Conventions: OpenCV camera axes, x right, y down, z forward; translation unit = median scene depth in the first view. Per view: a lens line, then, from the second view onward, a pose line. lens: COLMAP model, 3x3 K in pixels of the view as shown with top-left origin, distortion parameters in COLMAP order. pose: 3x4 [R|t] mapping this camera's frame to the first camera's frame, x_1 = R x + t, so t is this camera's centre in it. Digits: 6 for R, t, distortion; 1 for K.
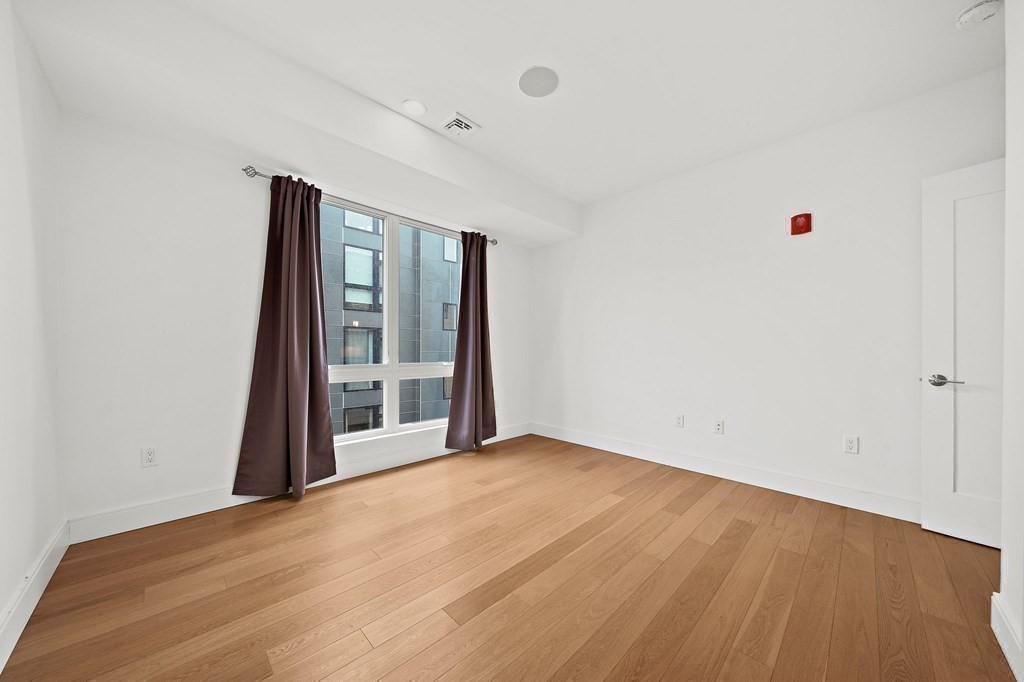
lens RADIAL K [[352.6, 0, 511.2], [0, 352.6, 352.4], [0, 0, 1]] dist [-0.001702, -0.000030]
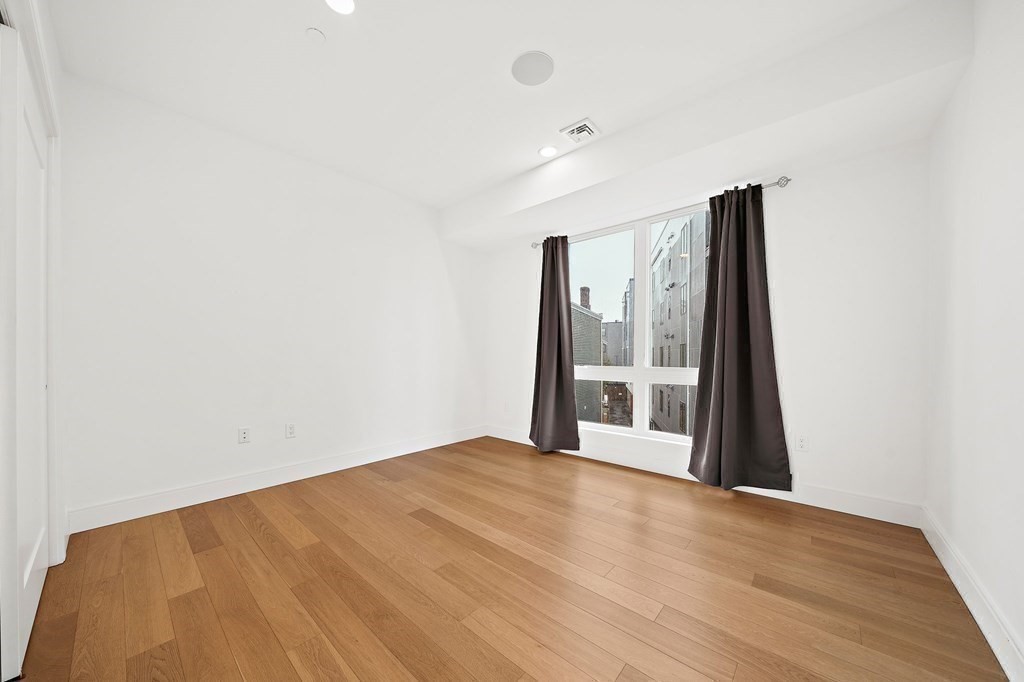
lens RADIAL K [[374.7, 0, 534.6], [0, 374.7, 357.7], [0, 0, 1]] dist [-0.011990, -0.000015]
pose [[0.070708, 0.002651, -0.997494, 0.836955], [-0.008278, 0.999964, 0.002071, 0.006188], [0.997463, 0.008111, 0.070728, 0.731036]]
